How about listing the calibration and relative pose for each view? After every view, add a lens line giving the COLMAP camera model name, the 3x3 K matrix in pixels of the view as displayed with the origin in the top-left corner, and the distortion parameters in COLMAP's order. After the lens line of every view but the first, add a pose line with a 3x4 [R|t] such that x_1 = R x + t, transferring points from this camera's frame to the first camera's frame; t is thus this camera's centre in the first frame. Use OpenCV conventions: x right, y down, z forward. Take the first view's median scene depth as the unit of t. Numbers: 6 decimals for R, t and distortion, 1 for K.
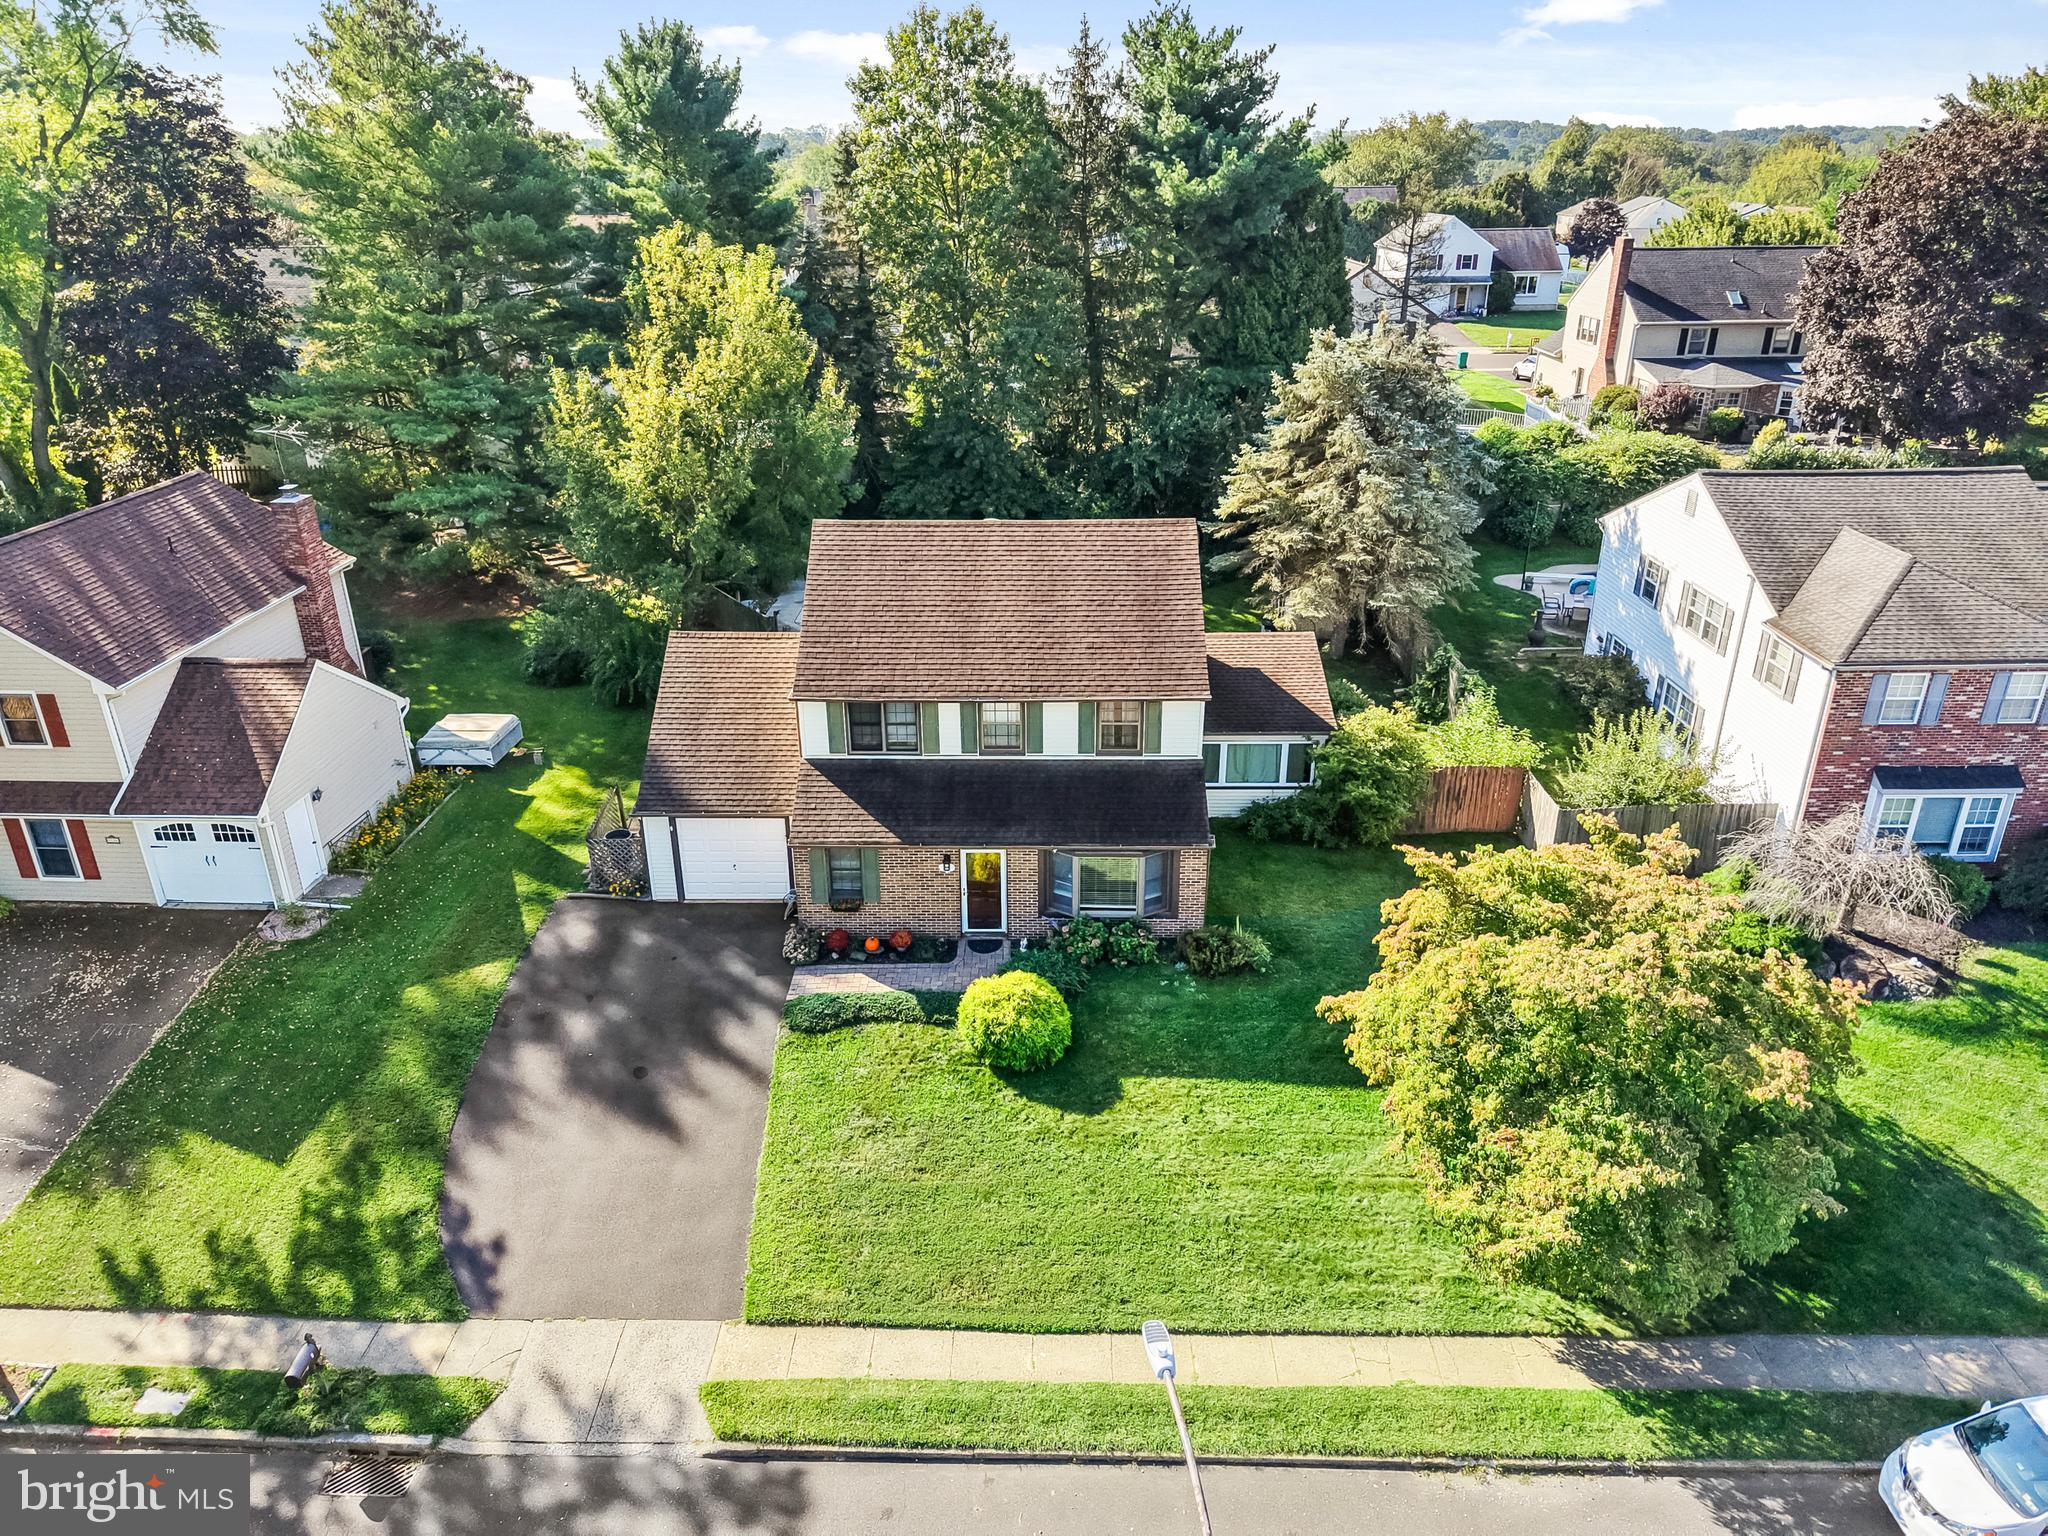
lens RADIAL K [[1369.9, 0, 1012.4], [0, 1369.9, 764.2], [0, 0, 1]] dist [0.011066, 0.001331]
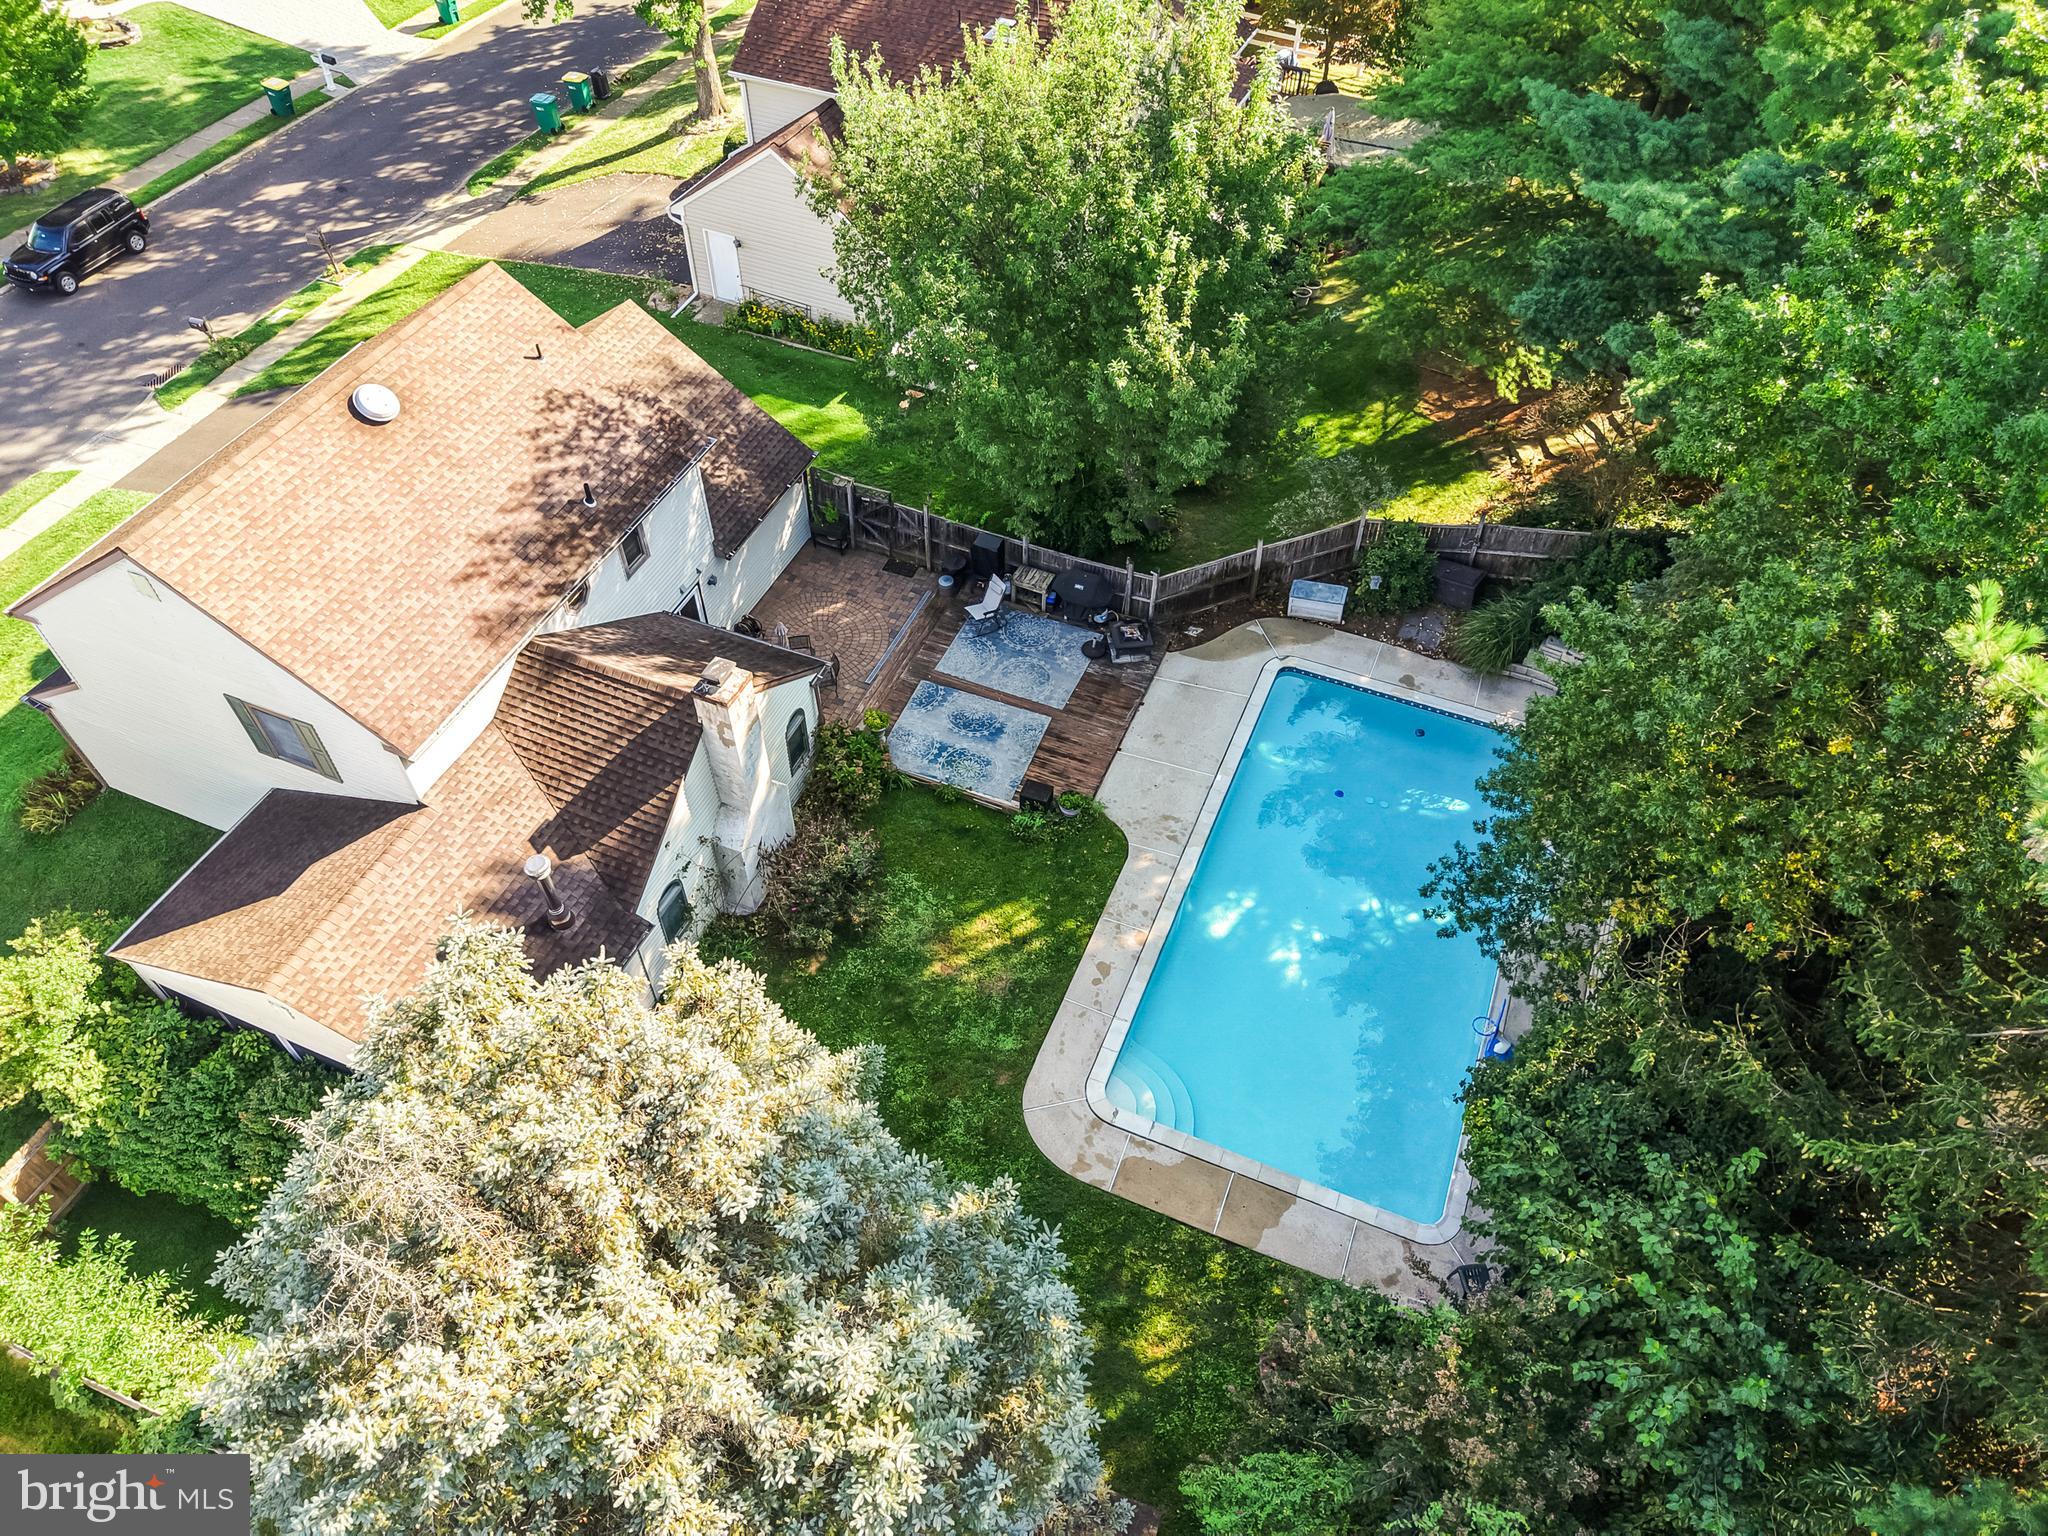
lens RADIAL K [[1369.9, 0, 1012.4], [0, 1369.9, 764.2], [0, 0, 1]] dist [0.011066, 0.001331]
pose [[-0.363240, 0.706115, -0.607831, 0.472250], [-0.384301, 0.480758, 0.788153, -0.840773], [0.848746, 0.519879, 0.096730, 1.422813]]
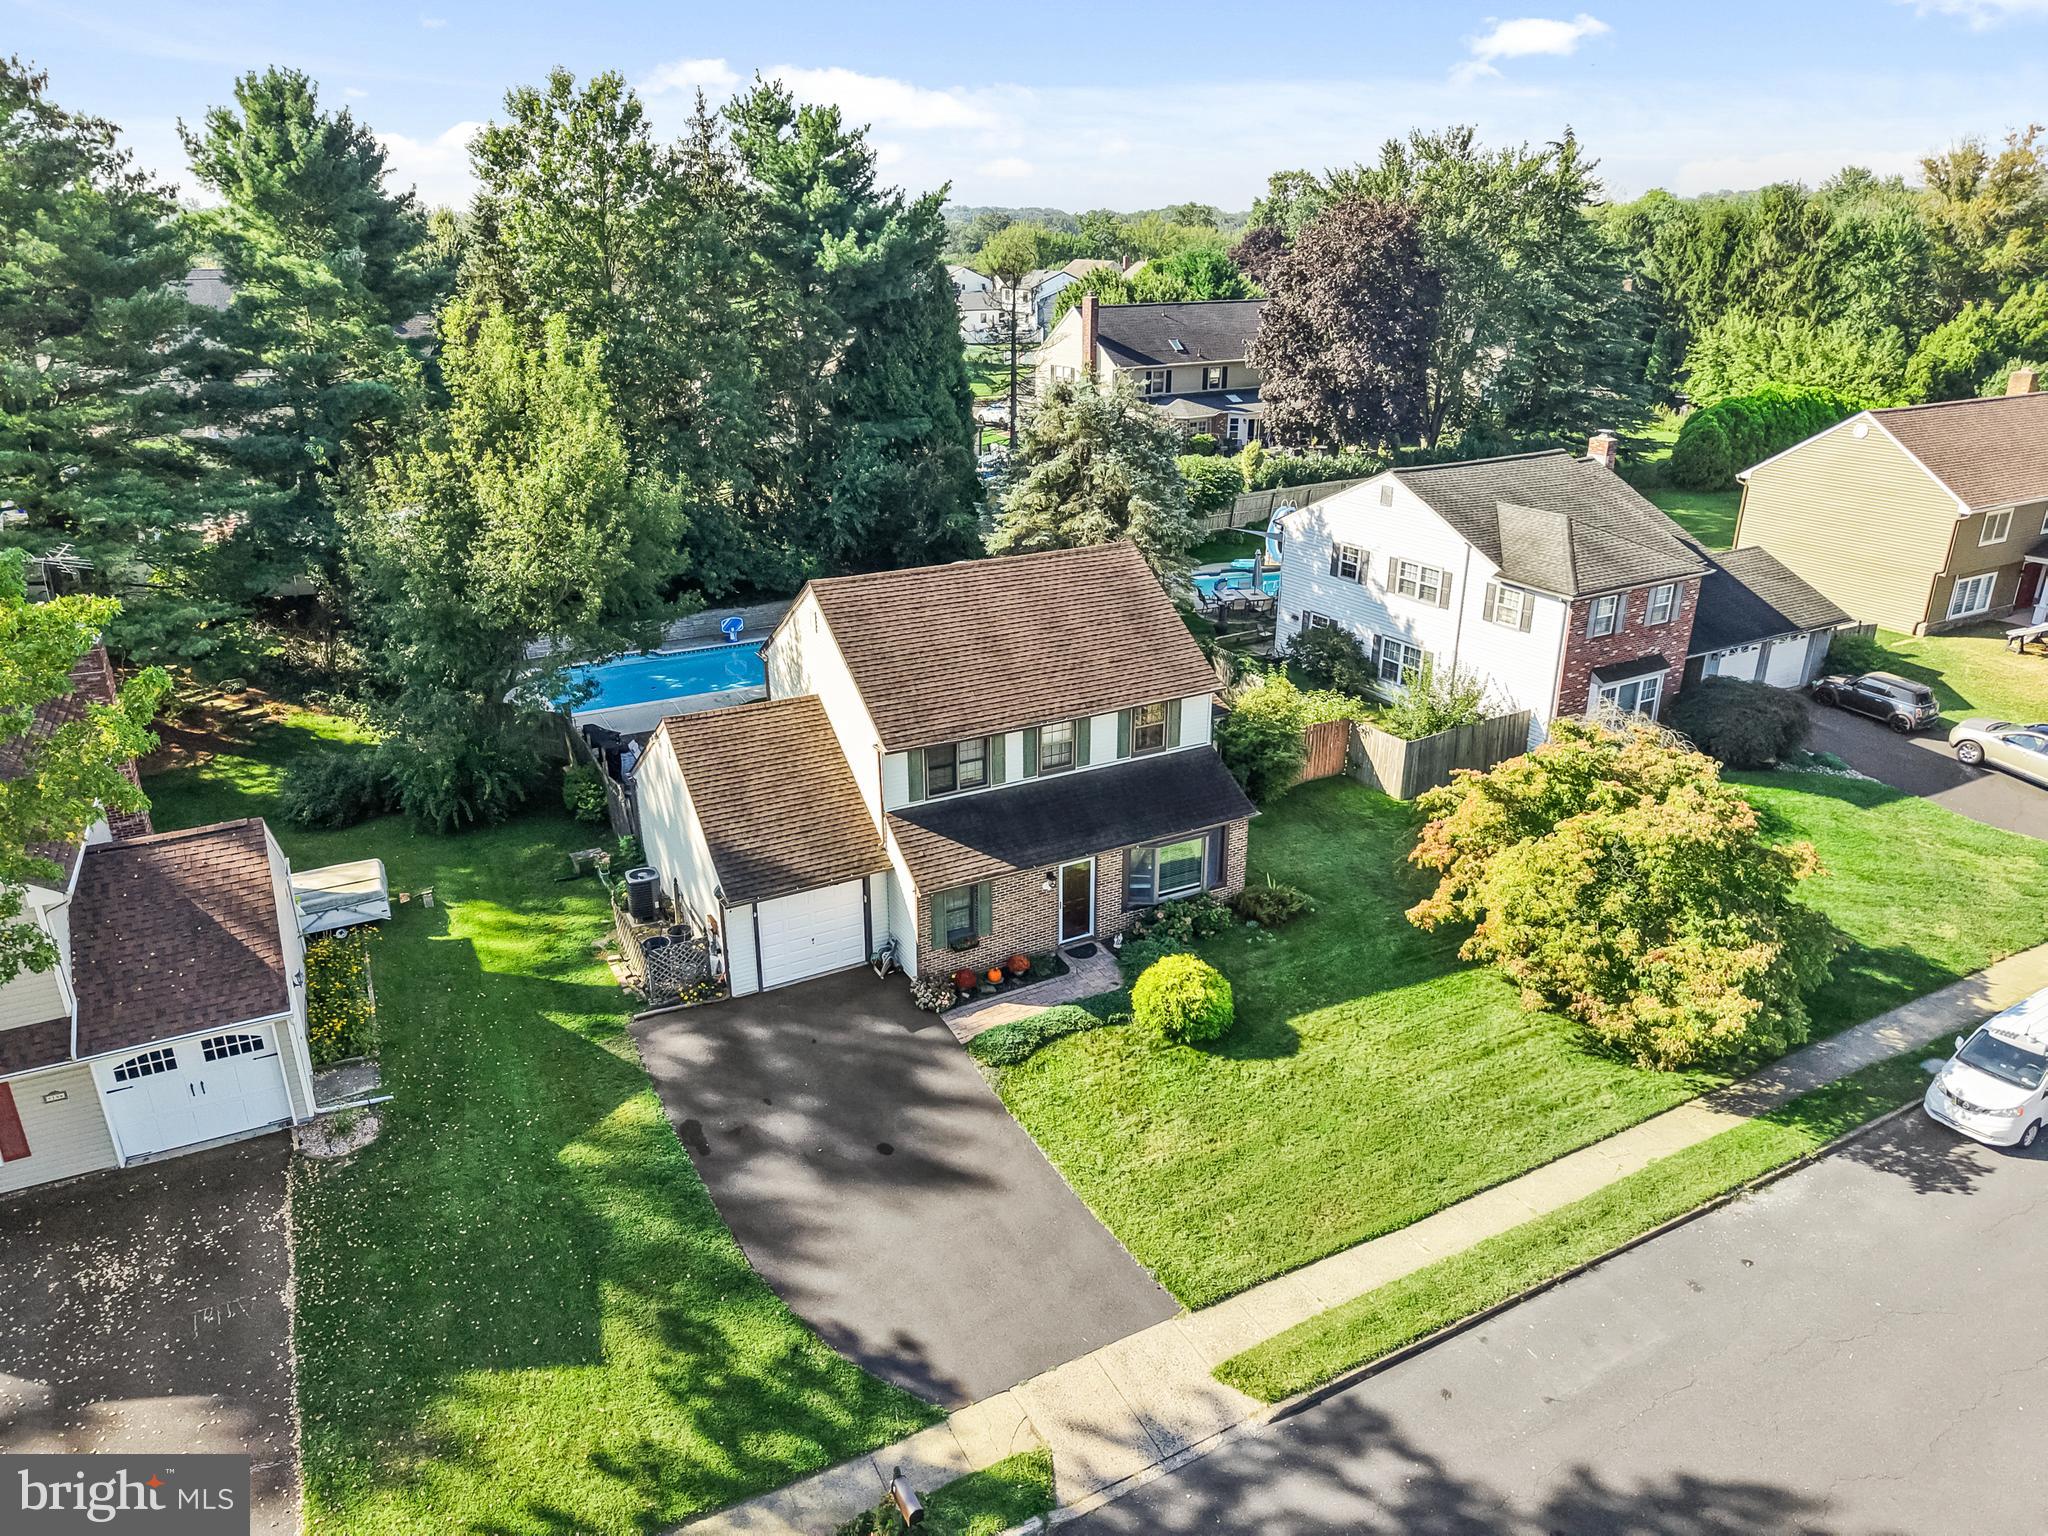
lens RADIAL K [[1369.9, 0, 1012.4], [0, 1369.9, 764.2], [0, 0, 1]] dist [0.011066, 0.001331]
pose [[0.868550, -0.176140, 0.463244, -0.534151], [0.197313, 0.980336, 0.002805, -0.023638], [-0.454629, 0.088968, 0.886226, 0.072248]]
